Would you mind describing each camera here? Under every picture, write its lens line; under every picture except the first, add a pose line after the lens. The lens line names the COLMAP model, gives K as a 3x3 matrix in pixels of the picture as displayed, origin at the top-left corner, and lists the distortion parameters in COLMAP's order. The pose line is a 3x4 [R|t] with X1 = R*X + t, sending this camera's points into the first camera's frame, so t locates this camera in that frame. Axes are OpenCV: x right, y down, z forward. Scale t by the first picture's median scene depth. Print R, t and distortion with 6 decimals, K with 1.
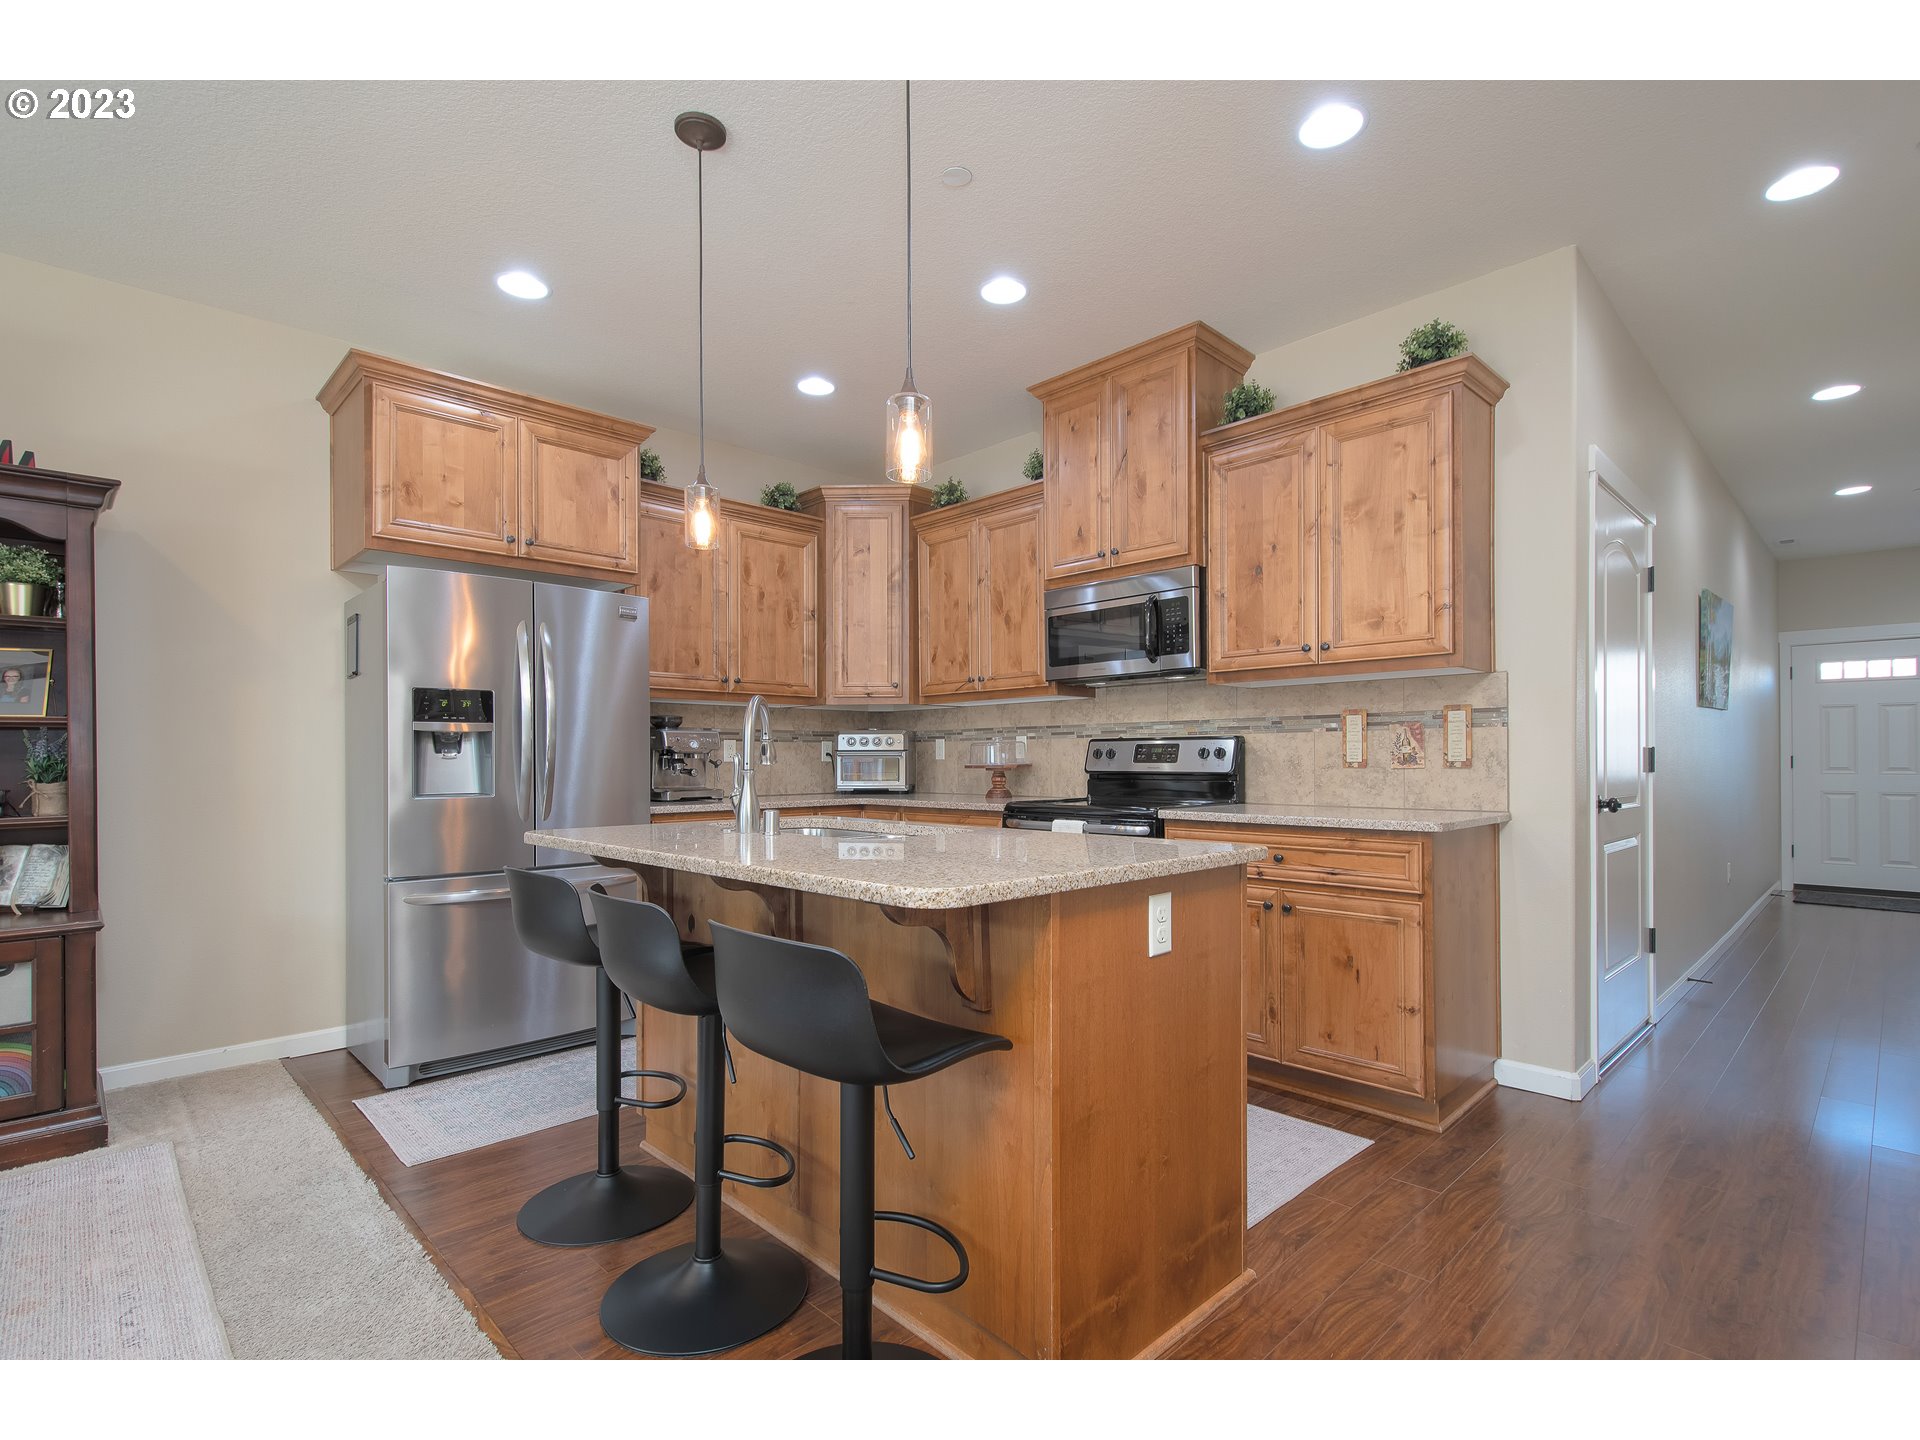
lens RADIAL K [[917.3, 0, 962.1], [0, 917.3, 759.7], [0, 0, 1]] dist [0.001830, -0.000069]
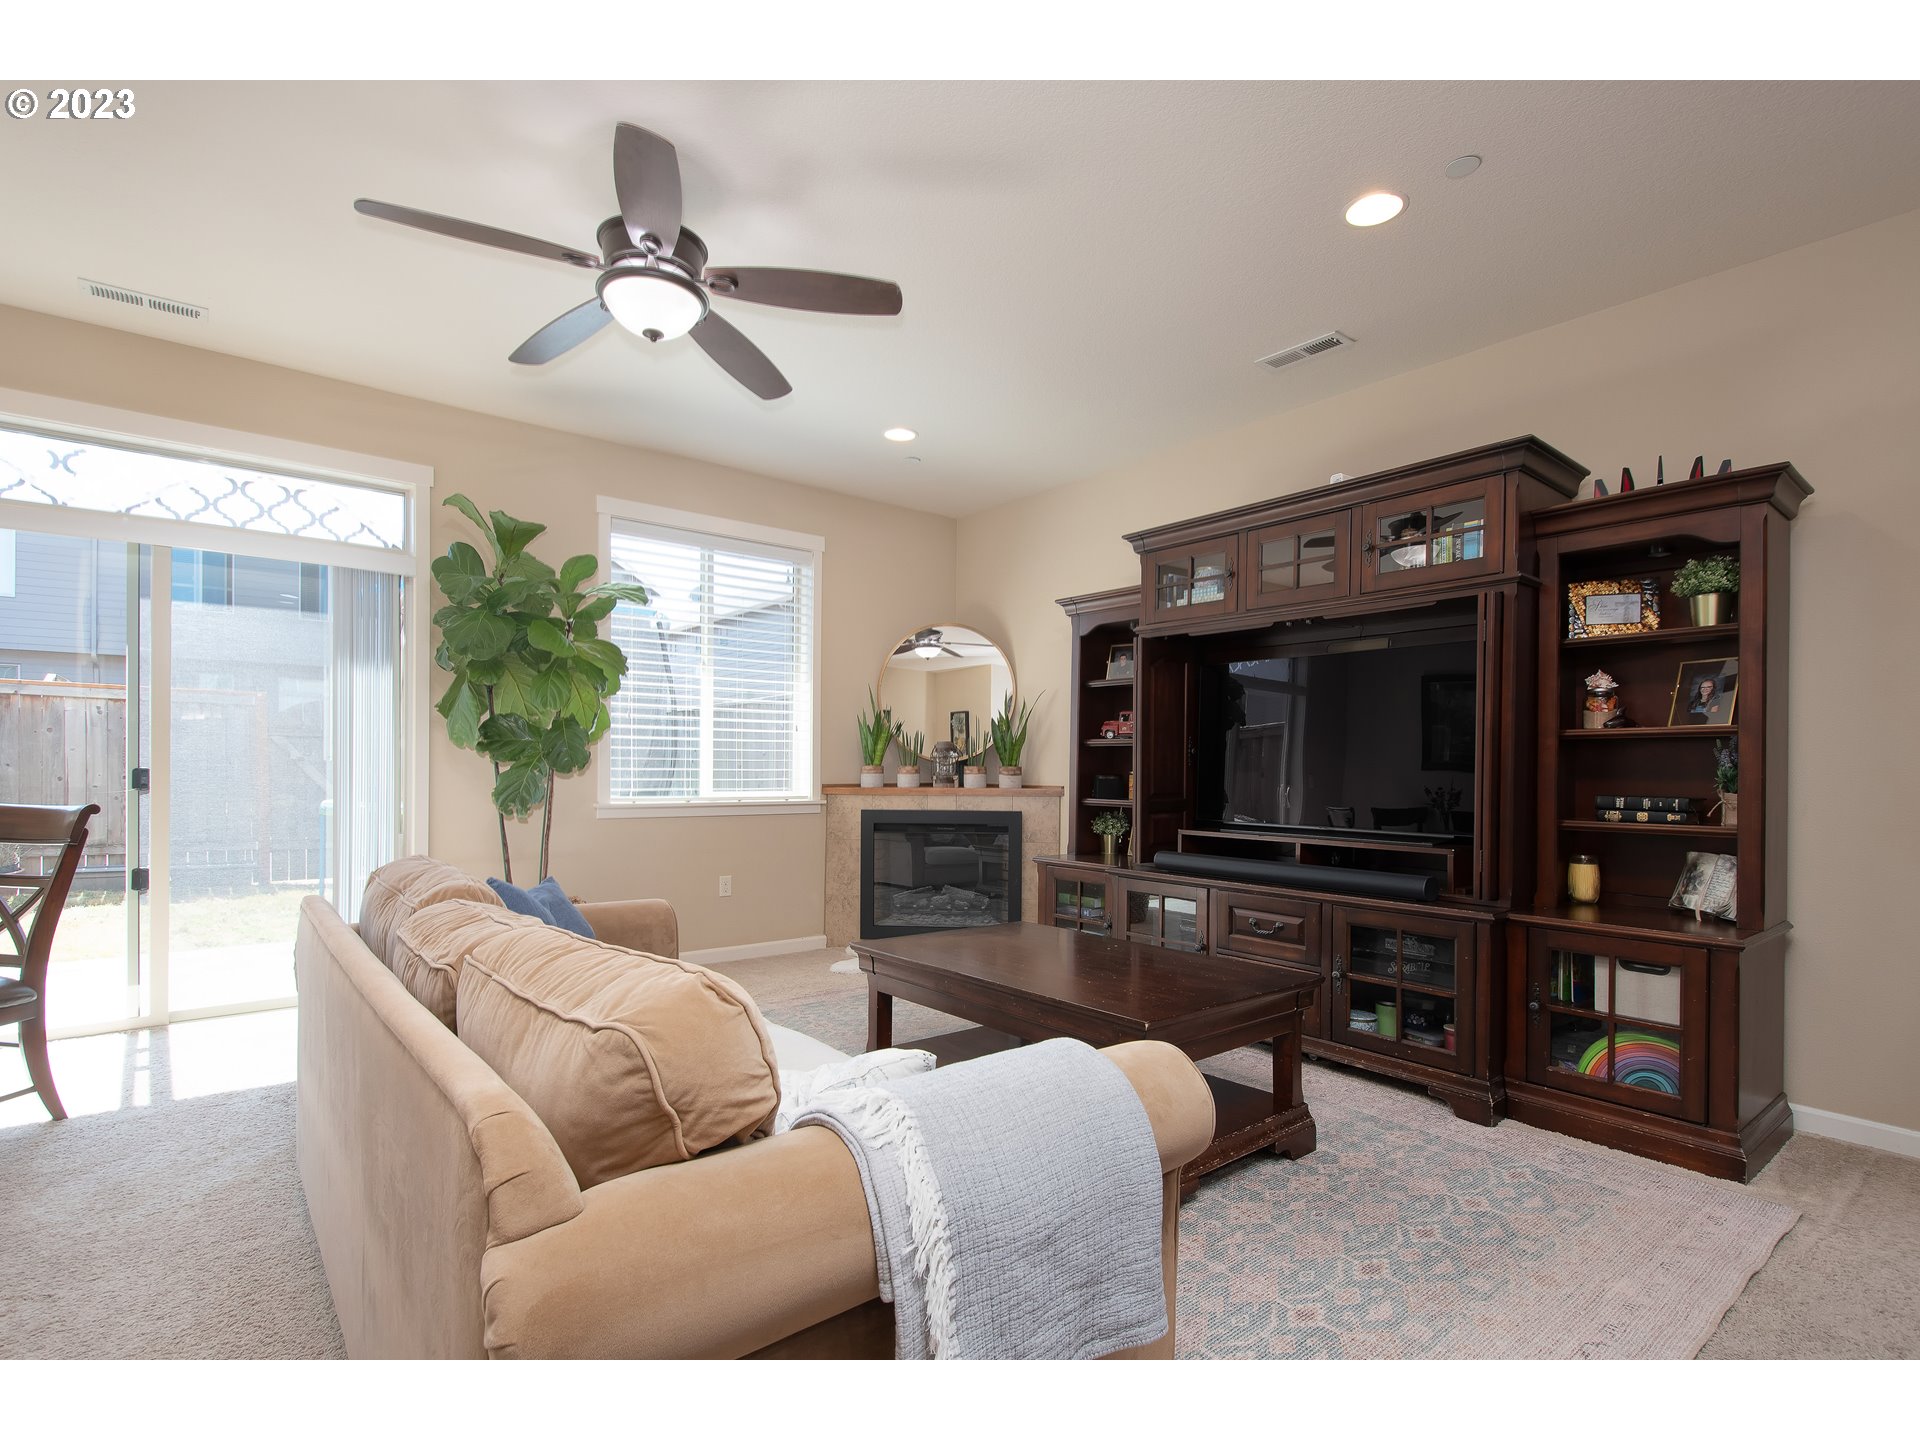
lens RADIAL K [[928.2, 0, 957.6], [0, 928.2, 775.5], [0, 0, 1]] dist [-0.001358, -0.000728]
pose [[-0.103149, 0.012246, -0.994591, 0.058847], [-0.010565, 0.999854, 0.013406, 0.001892], [0.994610, 0.011890, -0.103005, 0.218701]]
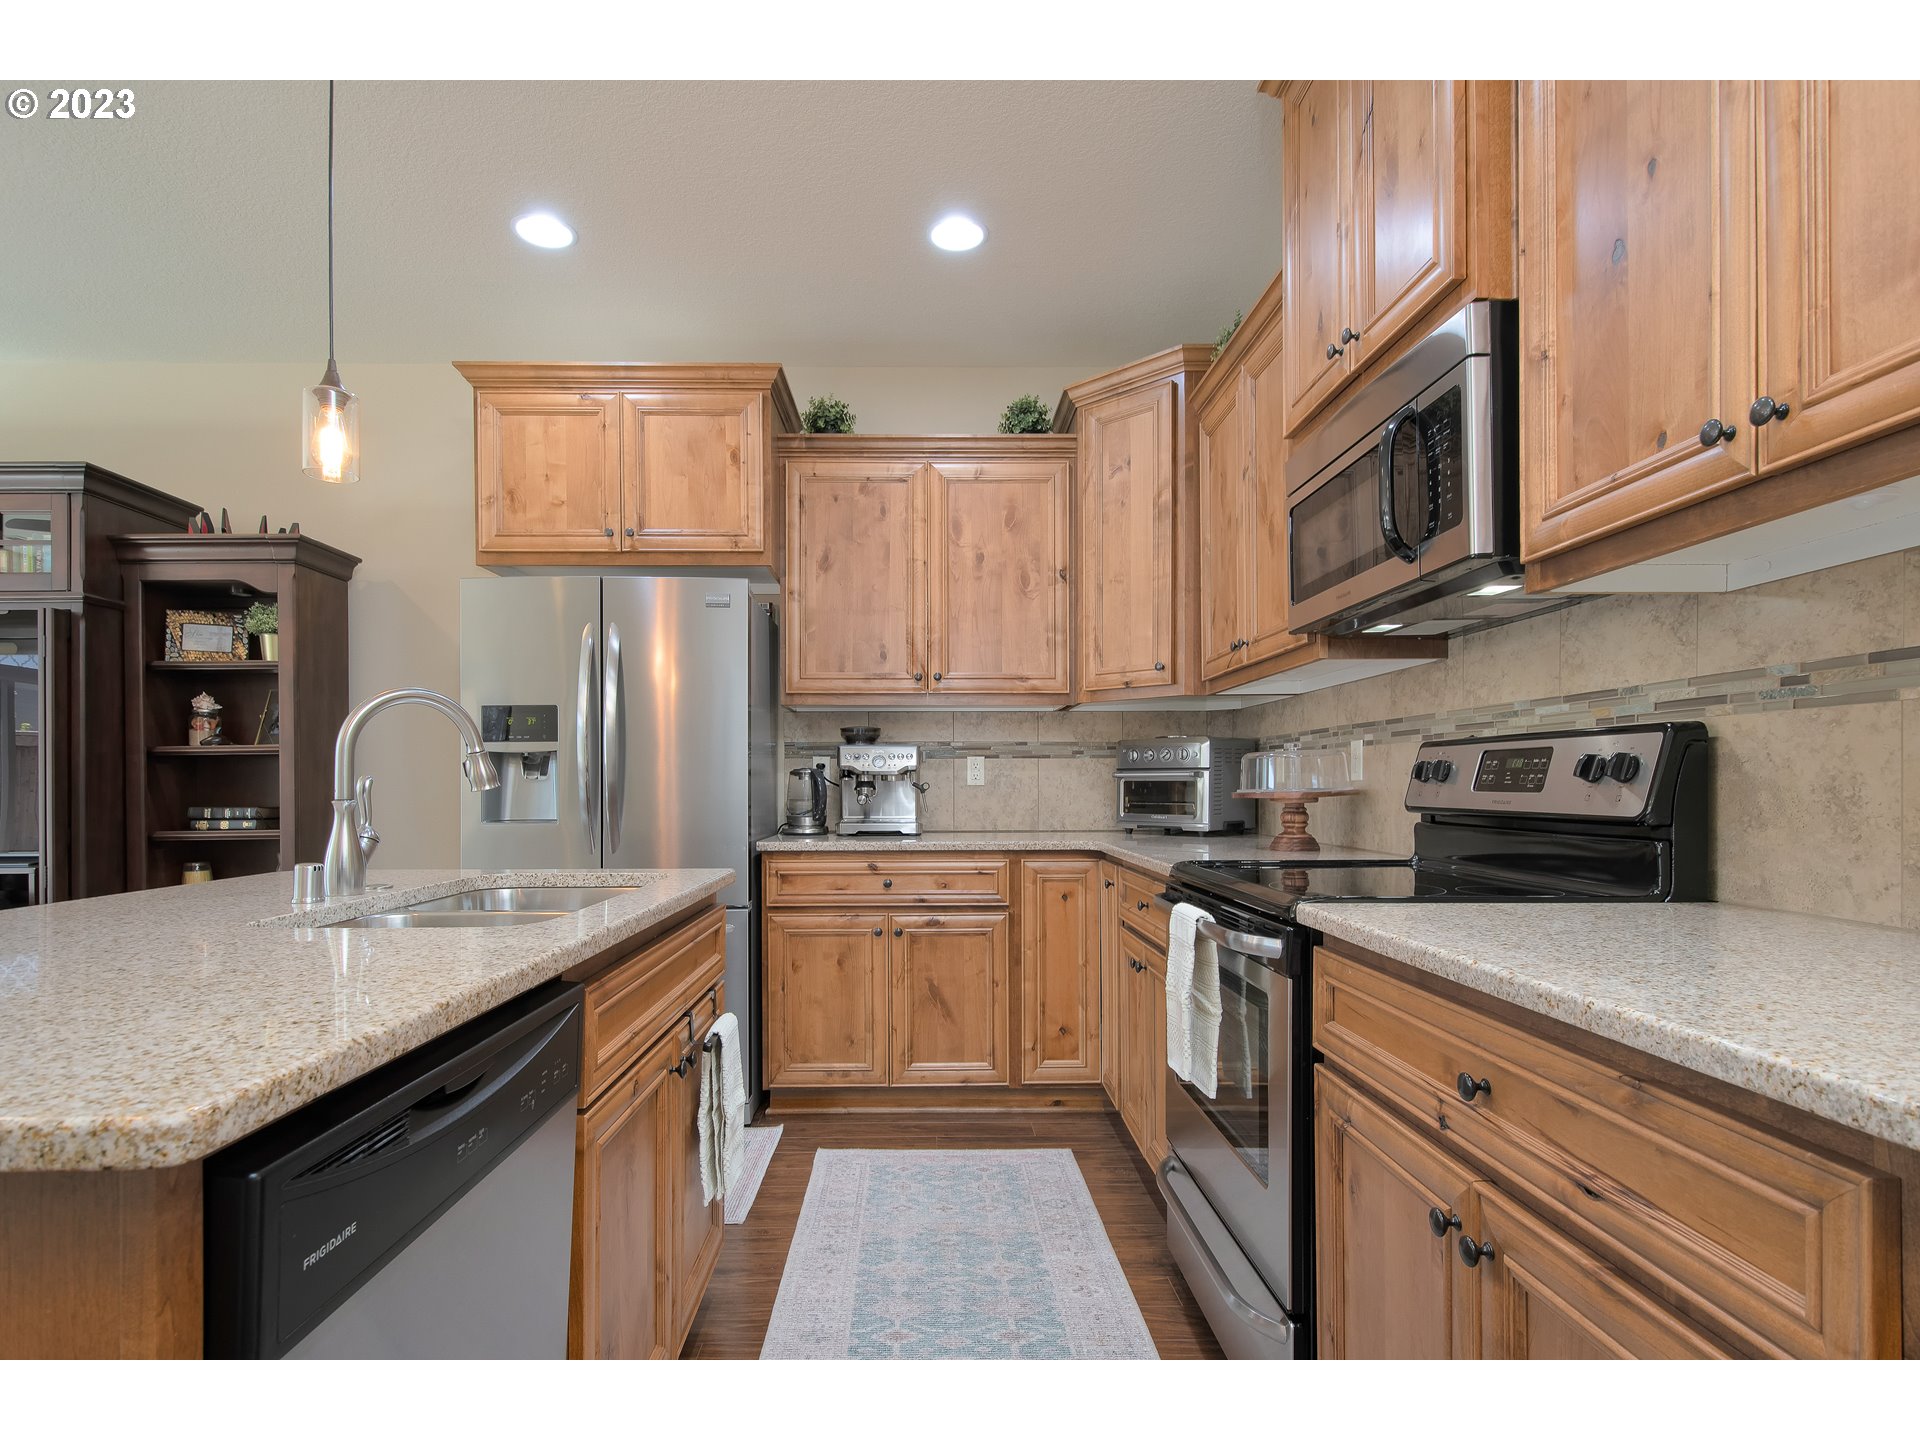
lens RADIAL K [[983.0, 0, 935.6], [0, 983.0, 783.6], [0, 0, 1]] dist [0.010587, -0.001439]
pose [[0.724760, 0.002331, -0.688998, 0.373426], [-0.000507, 0.999996, 0.002850, -0.001700], [0.689001, -0.001717, 0.724758, 0.510682]]
